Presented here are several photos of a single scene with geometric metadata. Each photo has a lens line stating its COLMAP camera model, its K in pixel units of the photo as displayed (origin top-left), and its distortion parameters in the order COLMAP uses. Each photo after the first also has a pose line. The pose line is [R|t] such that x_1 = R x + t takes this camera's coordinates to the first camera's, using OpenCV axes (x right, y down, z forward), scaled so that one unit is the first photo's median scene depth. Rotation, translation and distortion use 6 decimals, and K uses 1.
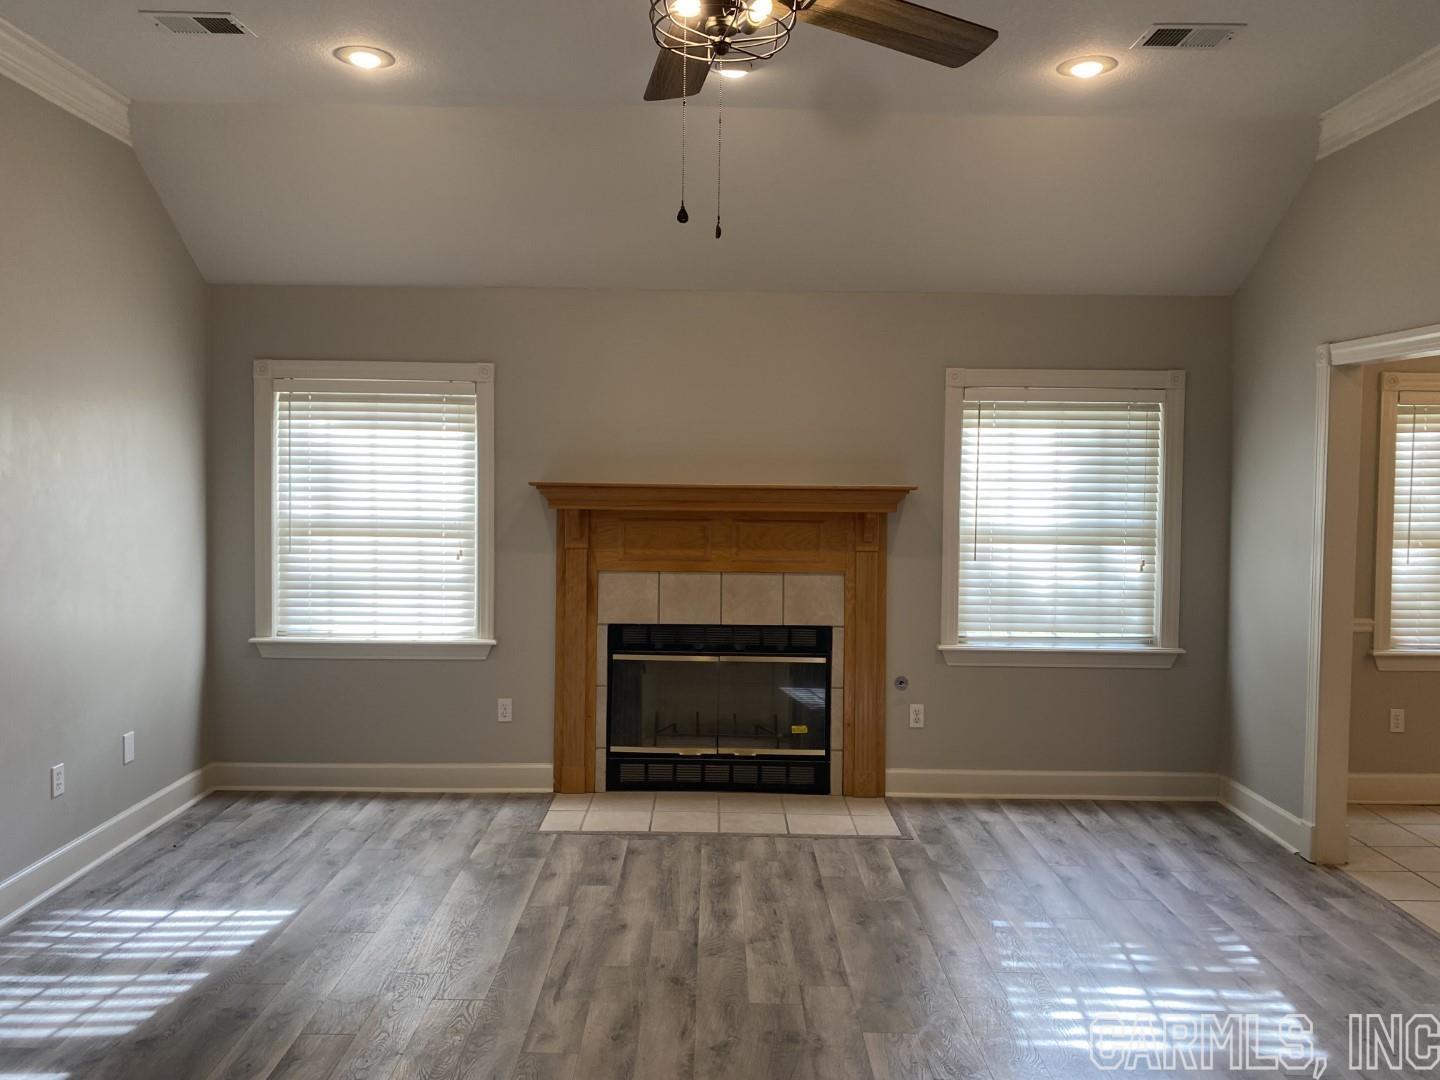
lens RADIAL K [[1091.8, 0, 725.7], [0, 1091.8, 536.2], [0, 0, 1]] dist [0.008068, -0.001064]
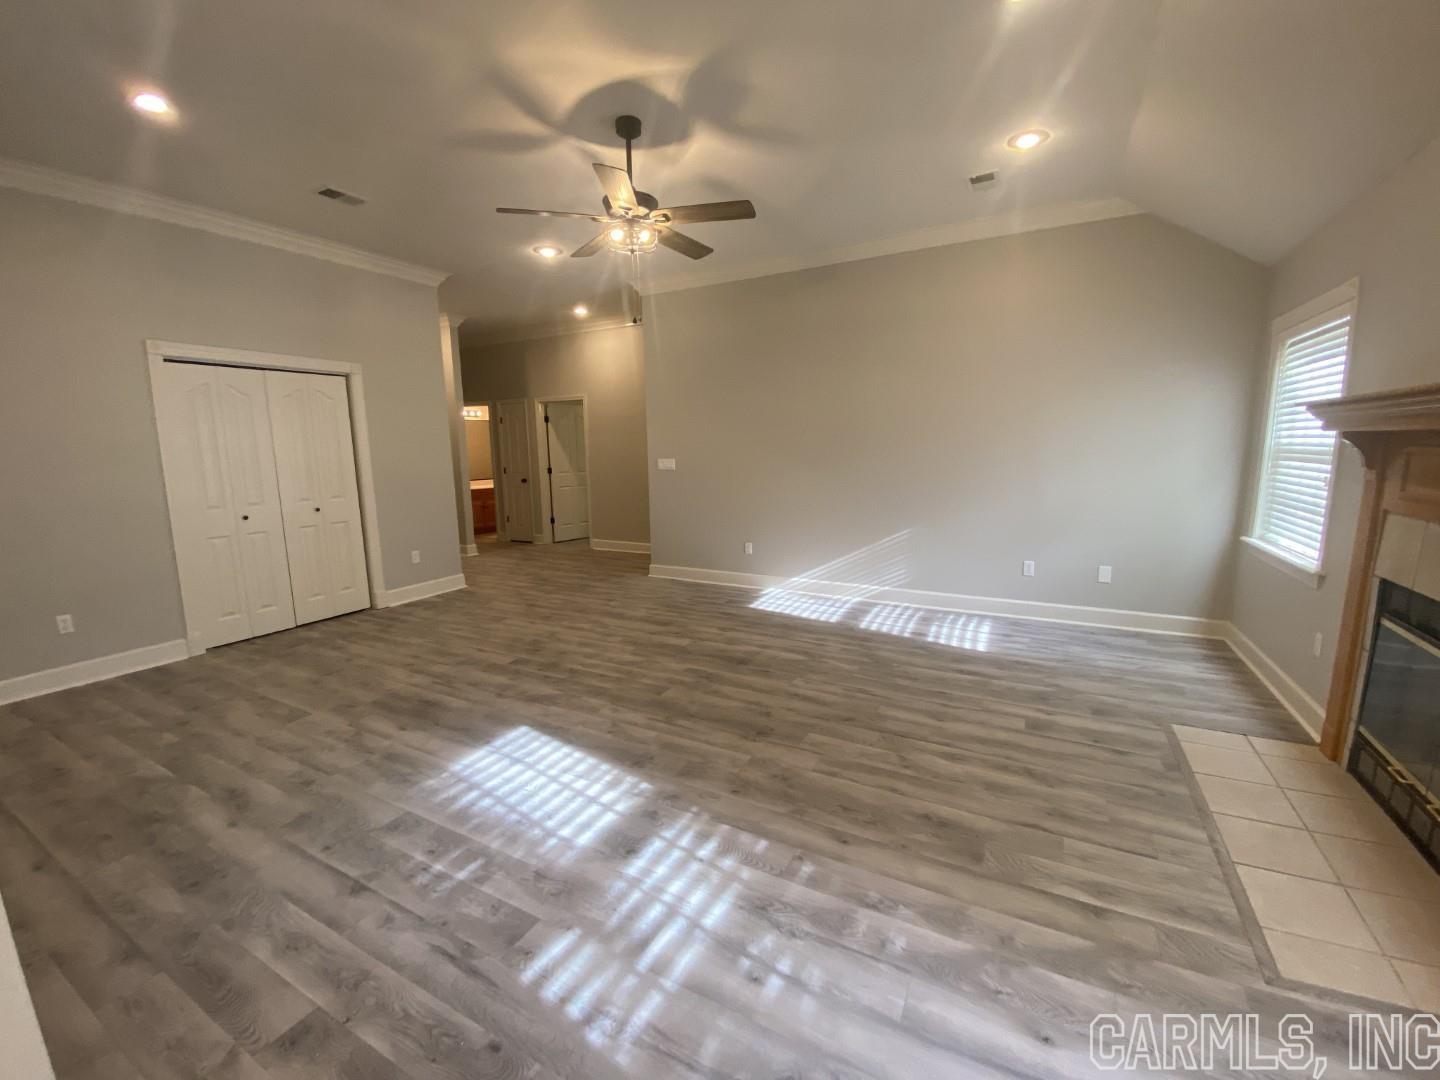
lens RADIAL K [[609.4, 0, 727.8], [0, 609.4, 545.0], [0, 0, 1]] dist [-0.020689, -0.002064]
pose [[-0.478557, 0.130281, -0.868337, 0.731003], [-0.046215, 0.983823, 0.173078, 0.006356], [0.876839, 0.122958, -0.464795, 1.142981]]
